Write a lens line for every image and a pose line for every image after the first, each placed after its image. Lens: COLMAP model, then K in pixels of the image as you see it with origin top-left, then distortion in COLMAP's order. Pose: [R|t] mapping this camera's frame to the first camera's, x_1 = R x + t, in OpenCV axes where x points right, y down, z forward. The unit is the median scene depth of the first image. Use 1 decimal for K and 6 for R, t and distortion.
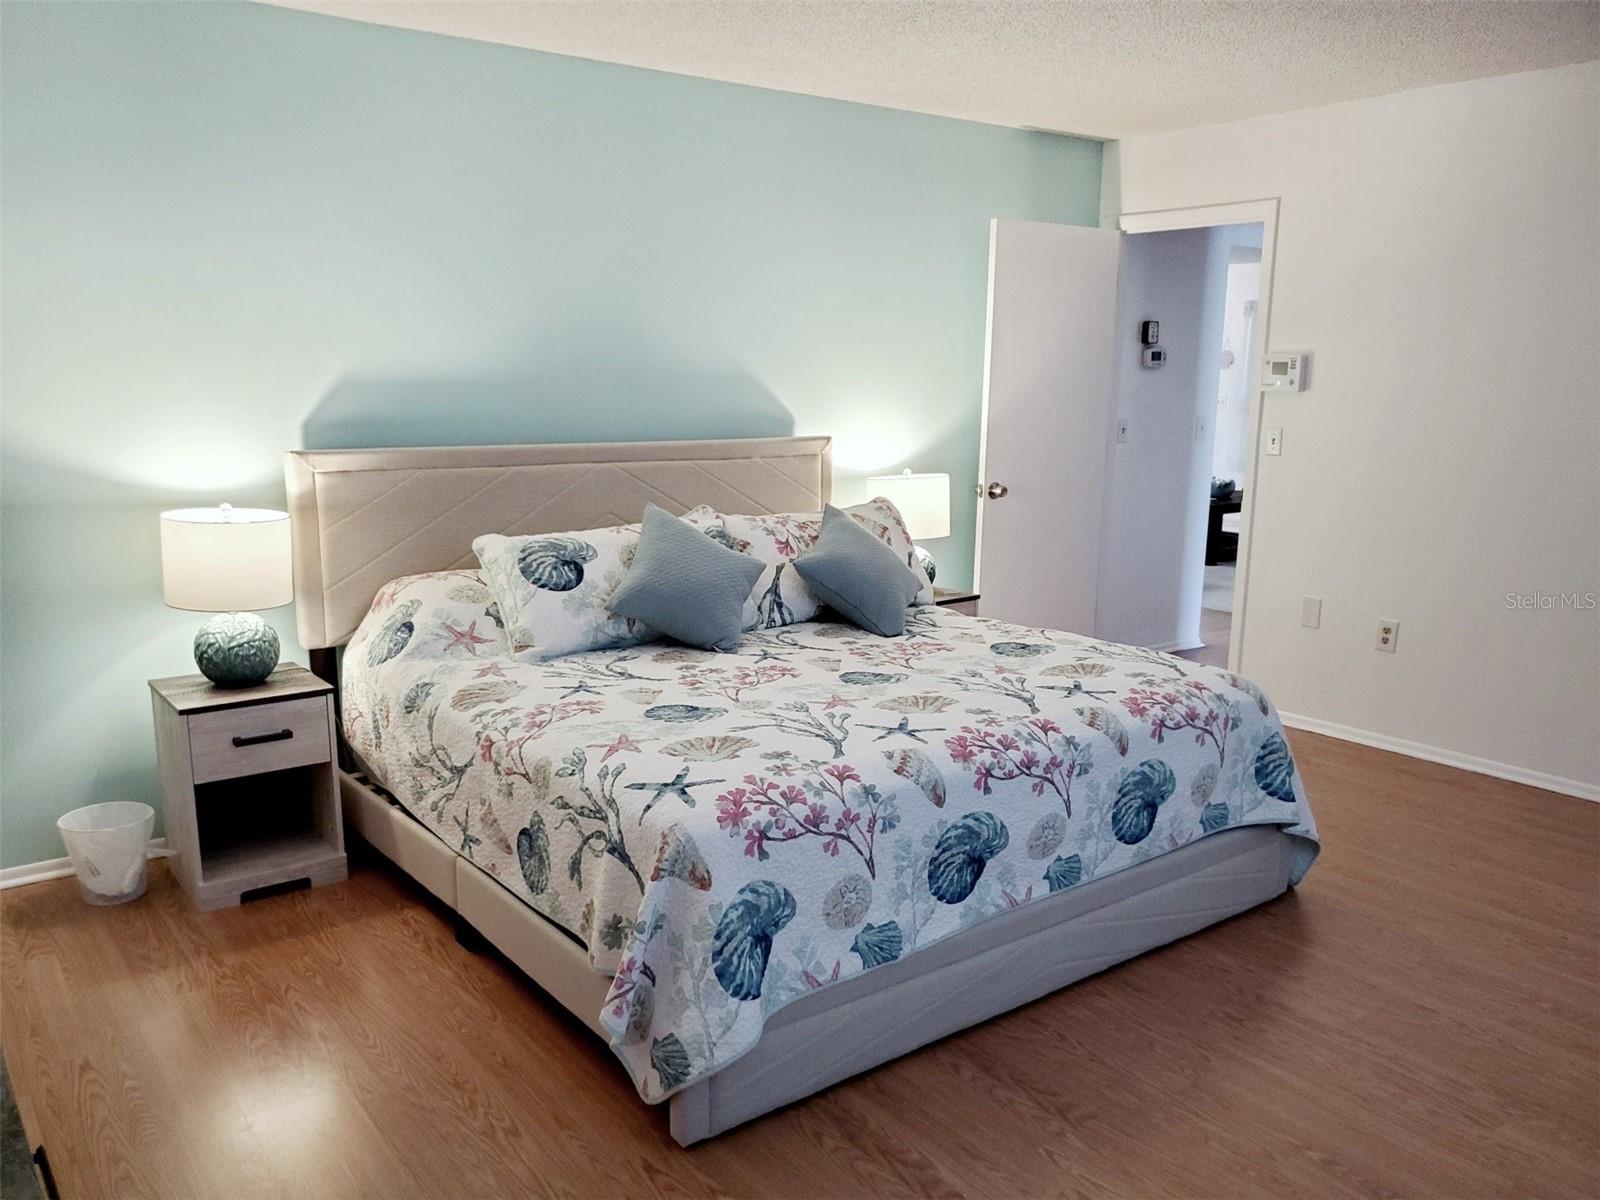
lens RADIAL K [[1249.8, 0, 800.0], [0, 1249.8, 600.0], [0, 0, 1]] dist [0.088107, -0.148746]
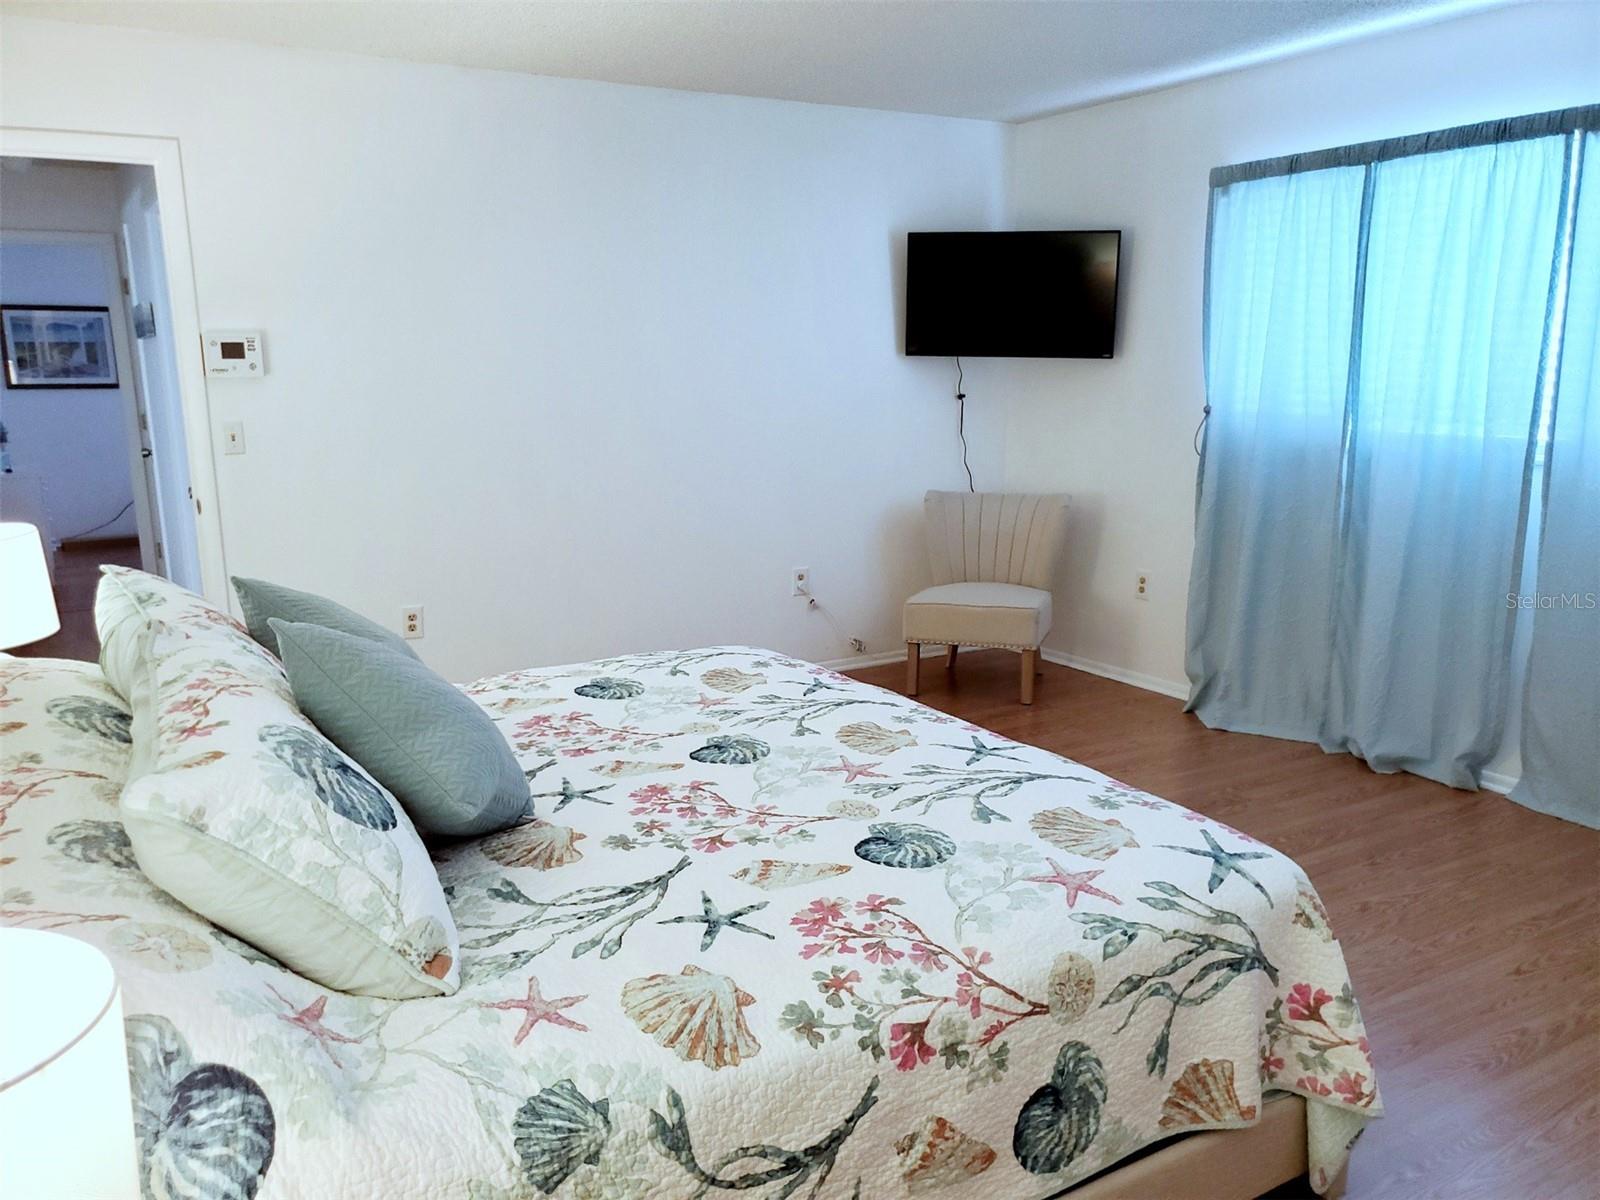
lens RADIAL K [[1217.5, 0, 798.8], [0, 1217.5, 646.0], [0, 0, 1]] dist [0.074707, -0.138075]
pose [[0.130308, -0.238078, 0.962465, -0.685517], [0.191617, 0.958487, 0.211151, -0.159541], [-0.972781, 0.156910, 0.170518, 0.878561]]
